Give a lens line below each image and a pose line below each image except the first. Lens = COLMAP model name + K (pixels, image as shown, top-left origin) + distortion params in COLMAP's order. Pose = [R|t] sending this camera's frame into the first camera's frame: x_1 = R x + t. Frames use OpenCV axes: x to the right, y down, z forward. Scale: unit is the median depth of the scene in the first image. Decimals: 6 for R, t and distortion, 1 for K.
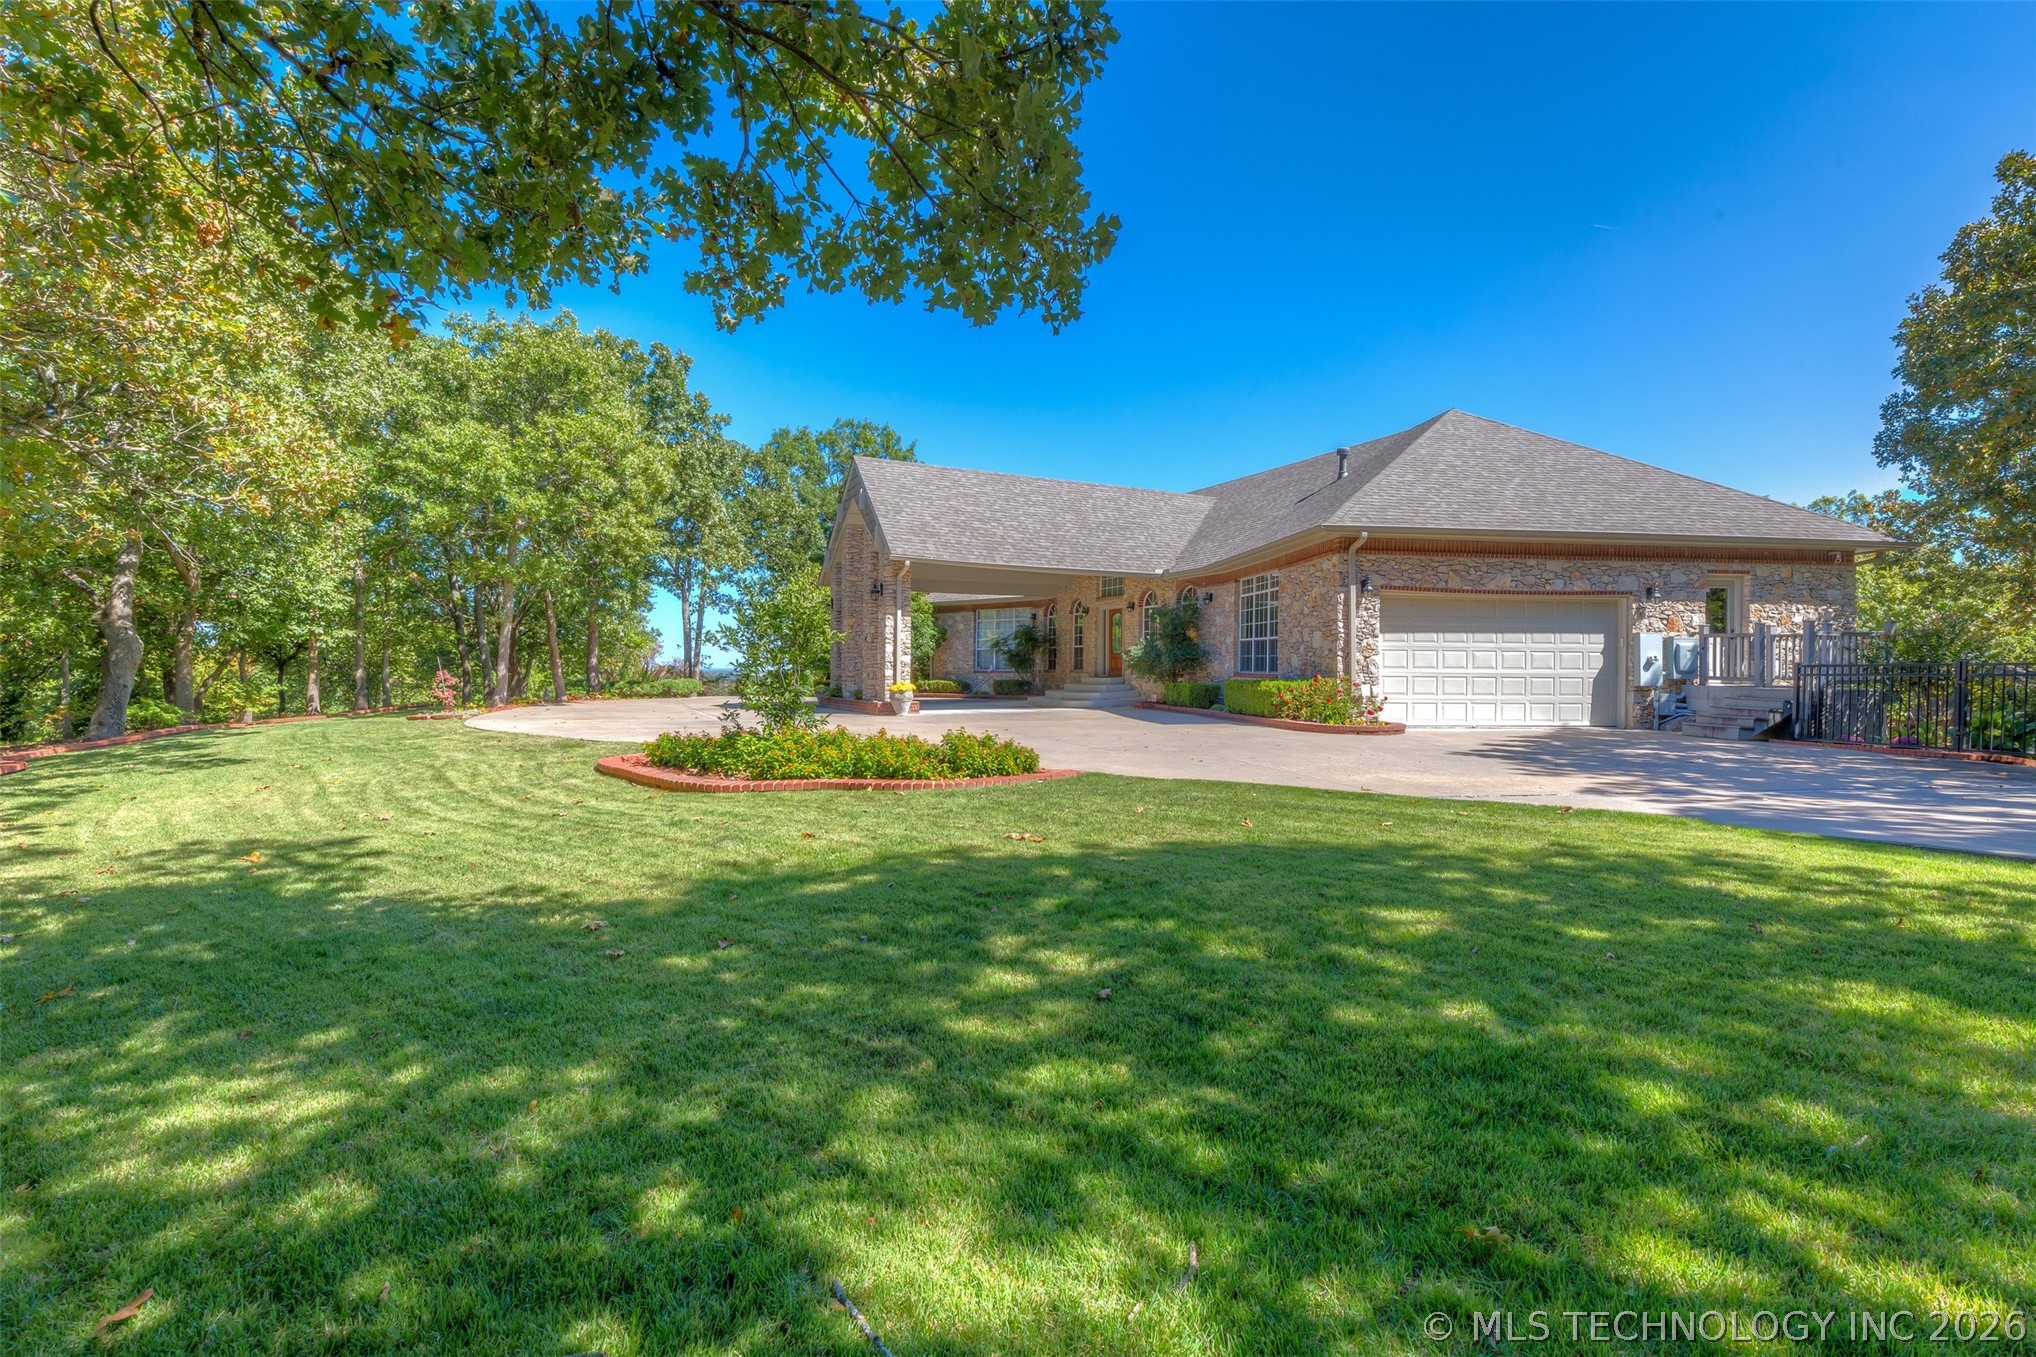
lens RADIAL K [[916.3, 0, 1013.7], [0, 916.3, 681.4], [0, 0, 1]] dist [0.004137, 0.000972]
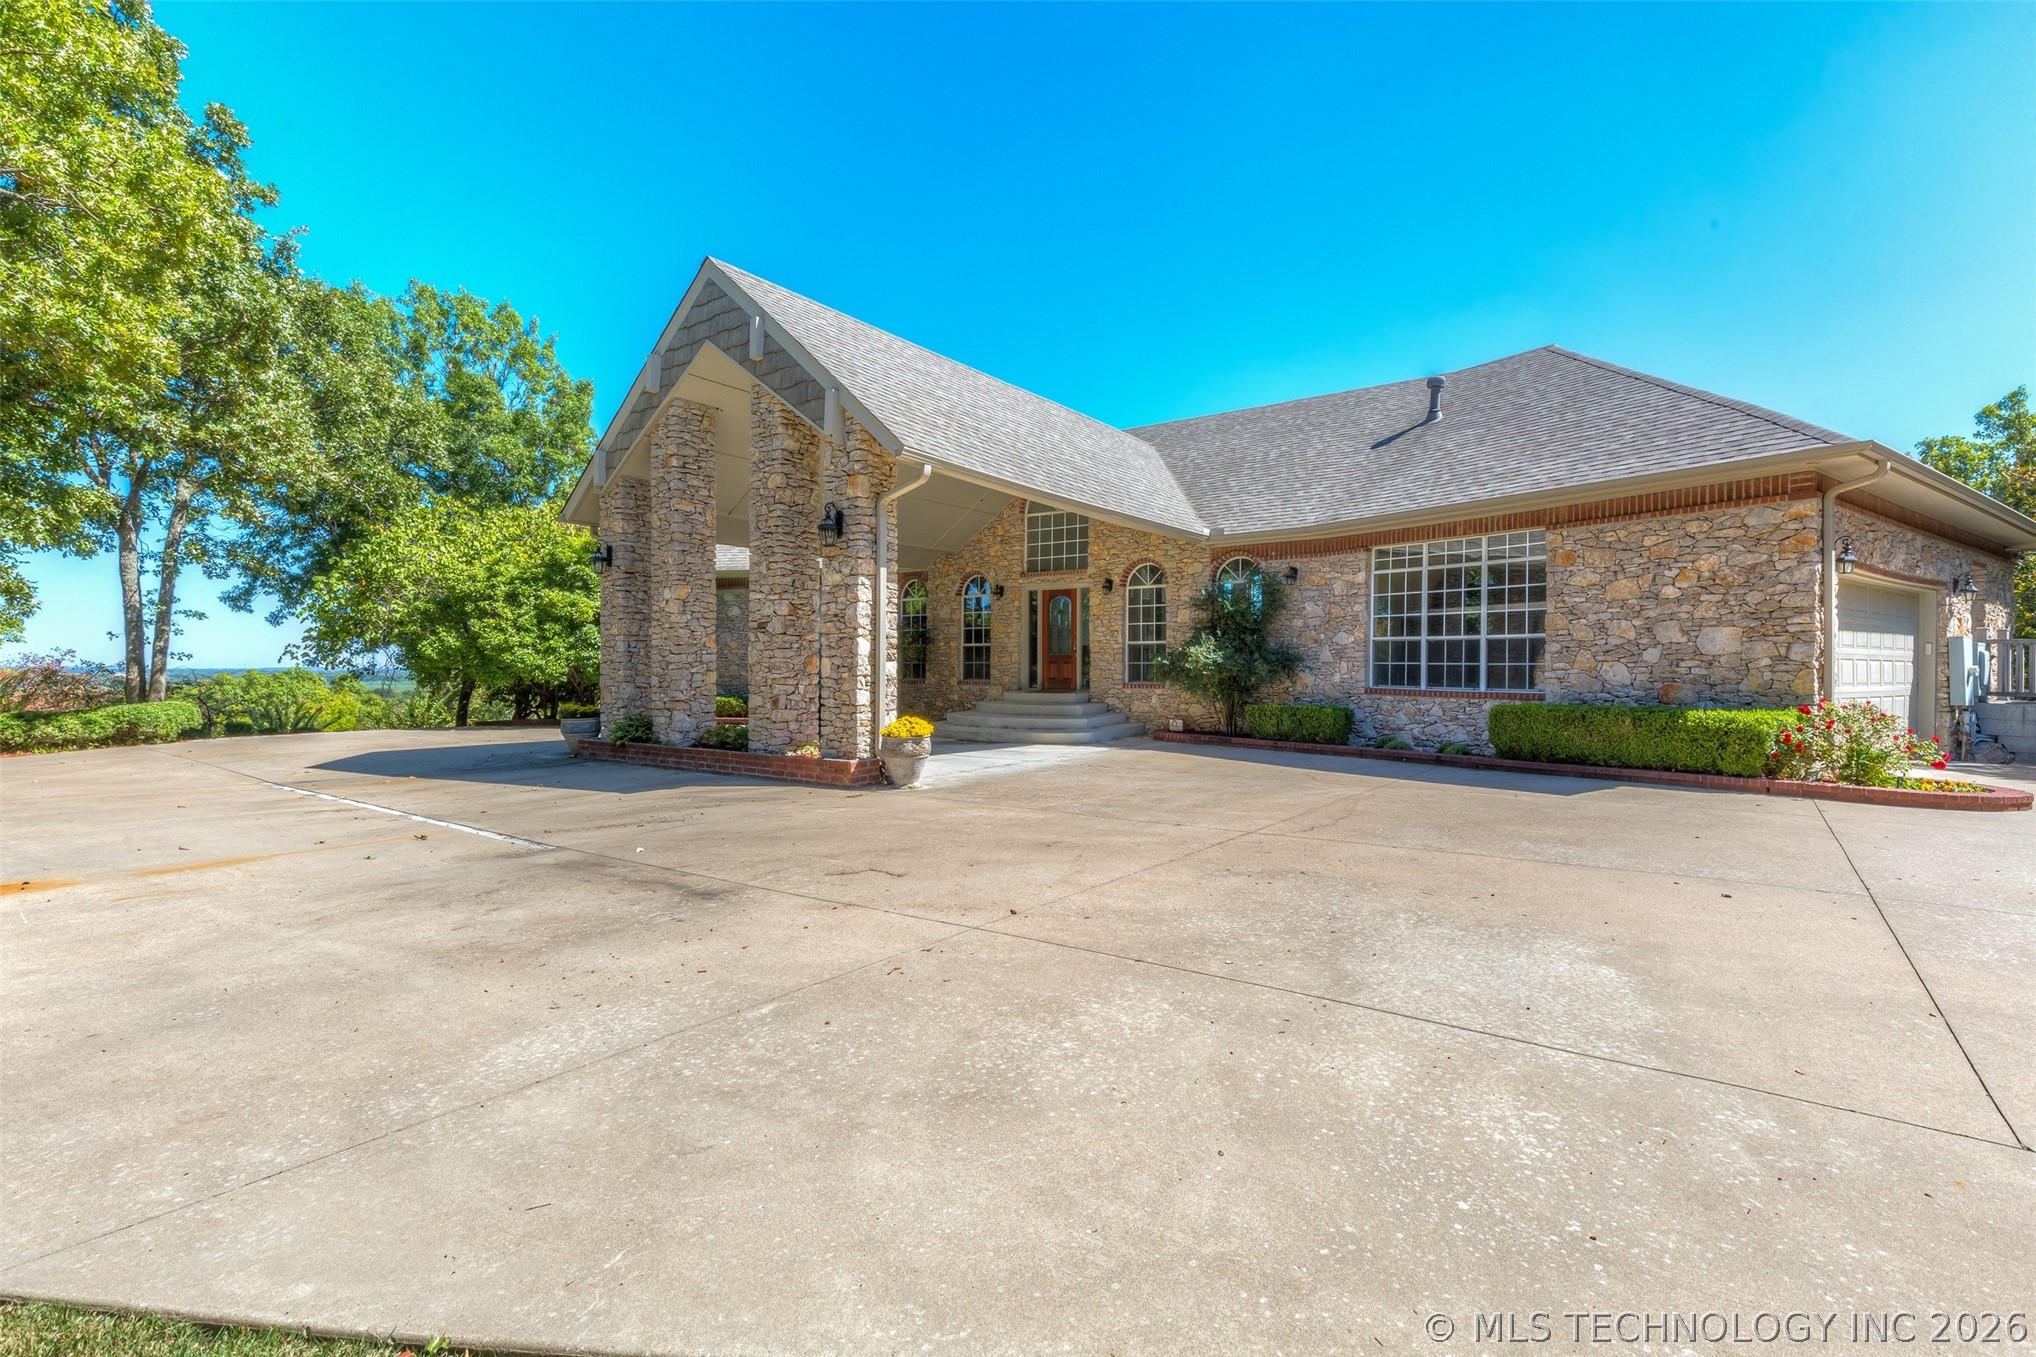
lens RADIAL K [[916.3, 0, 1023.5], [0, 916.3, 676.7], [0, 0, 1]] dist [0.004137, 0.000972]
pose [[0.878783, -0.007489, 0.477163, -0.278800], [0.008509, 0.999964, 0.000025, -0.018940], [-0.477146, 0.004038, 0.878815, 0.513426]]
